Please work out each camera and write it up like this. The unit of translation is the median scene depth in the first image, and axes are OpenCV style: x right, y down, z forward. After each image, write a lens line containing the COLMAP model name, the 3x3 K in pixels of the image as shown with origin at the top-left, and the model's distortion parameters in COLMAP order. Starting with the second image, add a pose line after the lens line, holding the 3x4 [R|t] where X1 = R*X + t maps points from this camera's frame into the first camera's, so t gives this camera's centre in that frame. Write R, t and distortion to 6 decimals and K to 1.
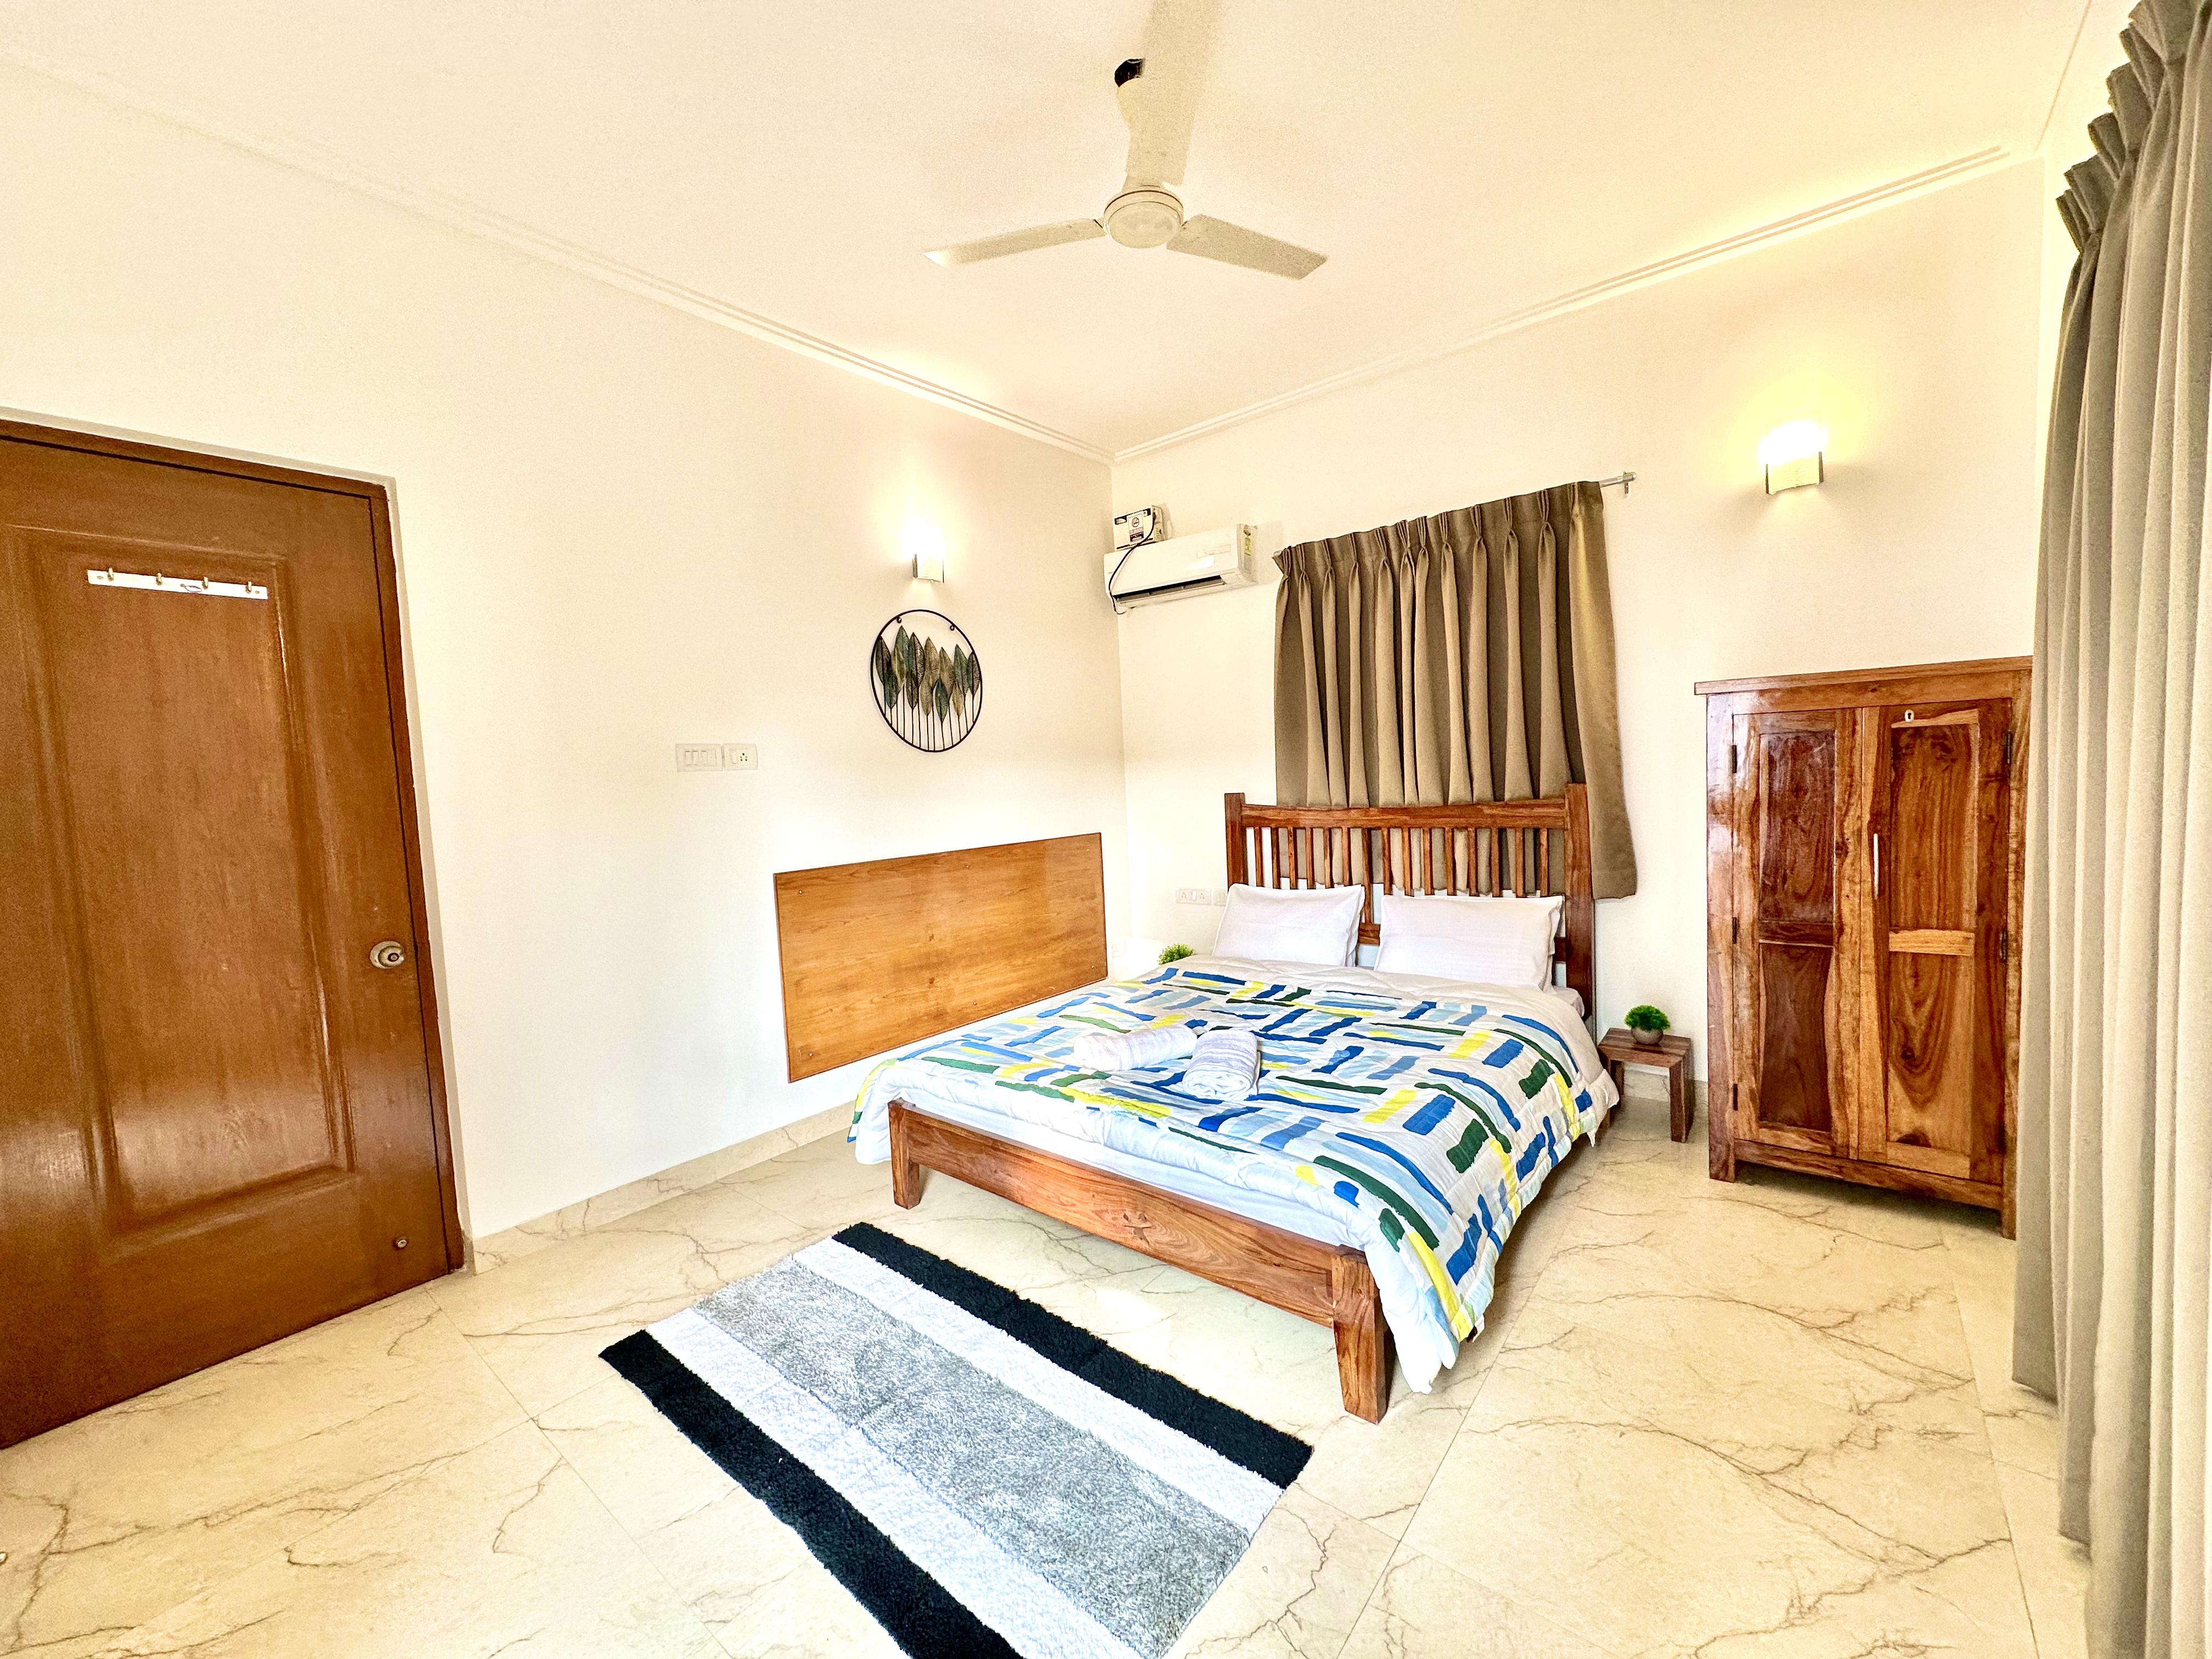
lens RADIAL K [[879.9, 0, 1096.3], [0, 879.9, 829.4], [0, 0, 1]] dist [-0.002741, -0.000319]
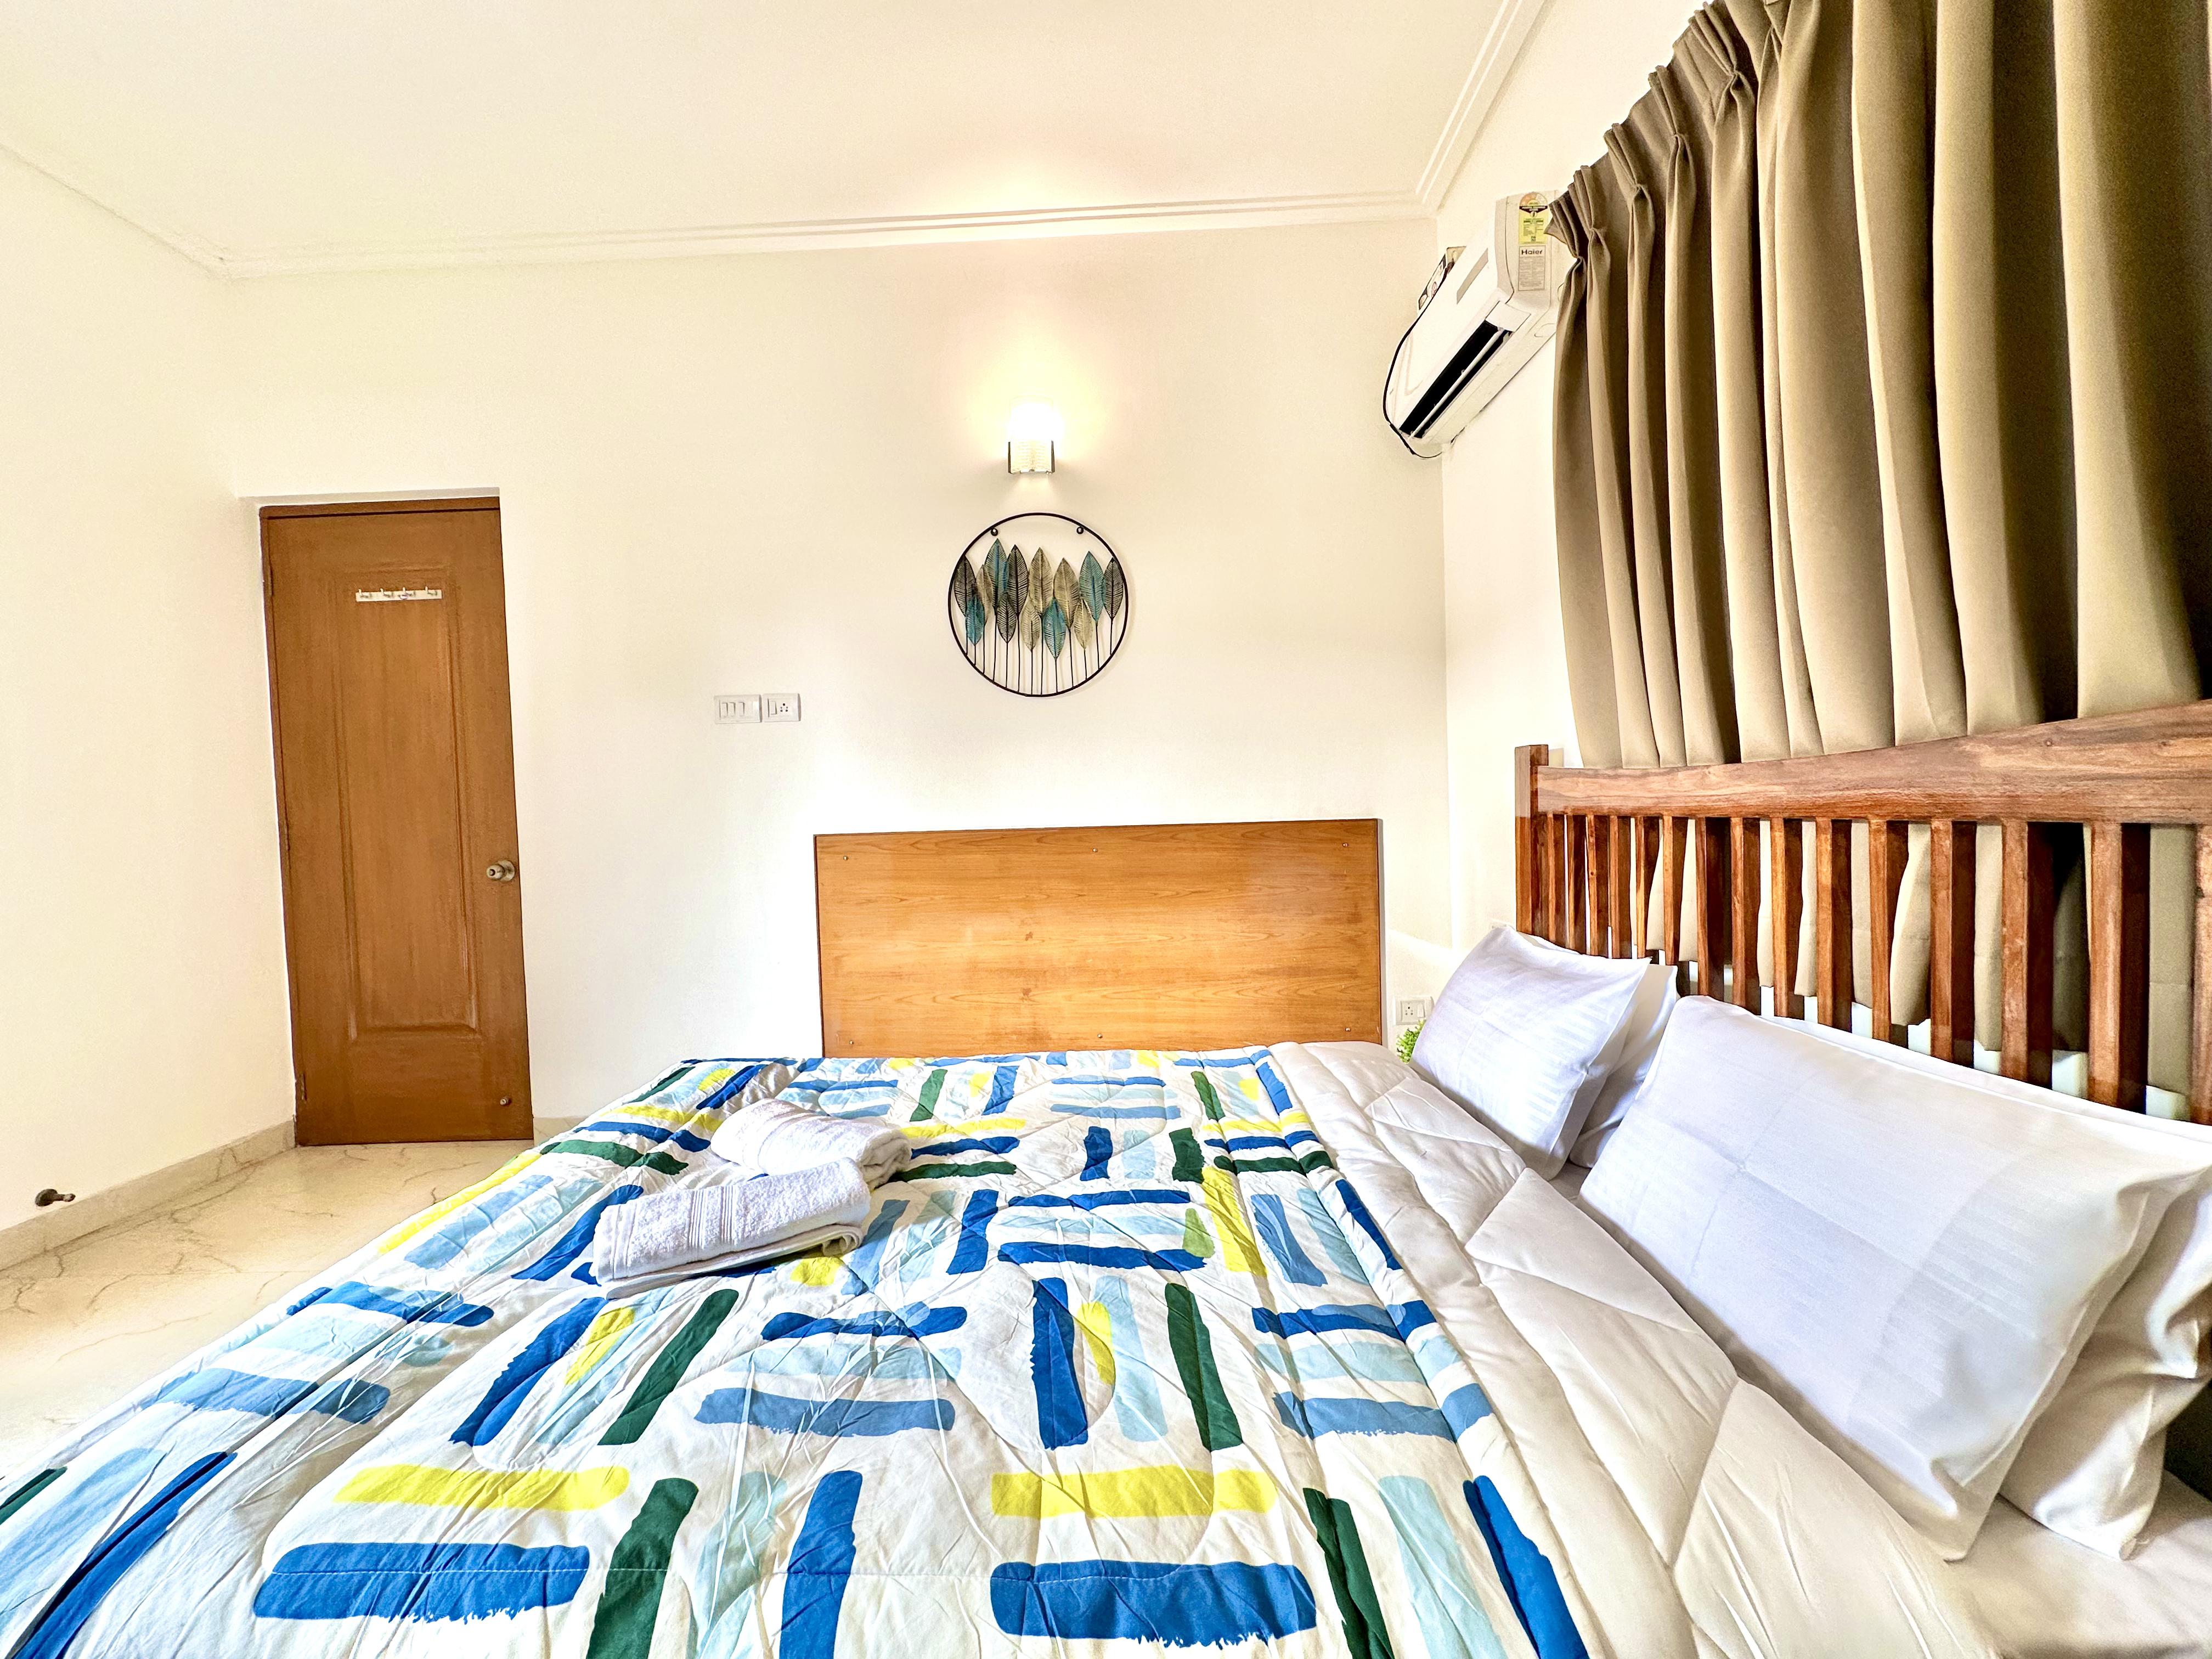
lens RADIAL K [[879.9, 0, 1100.2], [0, 879.9, 828.3], [0, 0, 1]] dist [-0.002741, -0.000319]
pose [[0.625772, 0.047784, -0.778541, 0.484755], [-0.049399, 0.998546, 0.021582, 0.008444], [0.778440, 0.024954, 0.627222, 0.598777]]
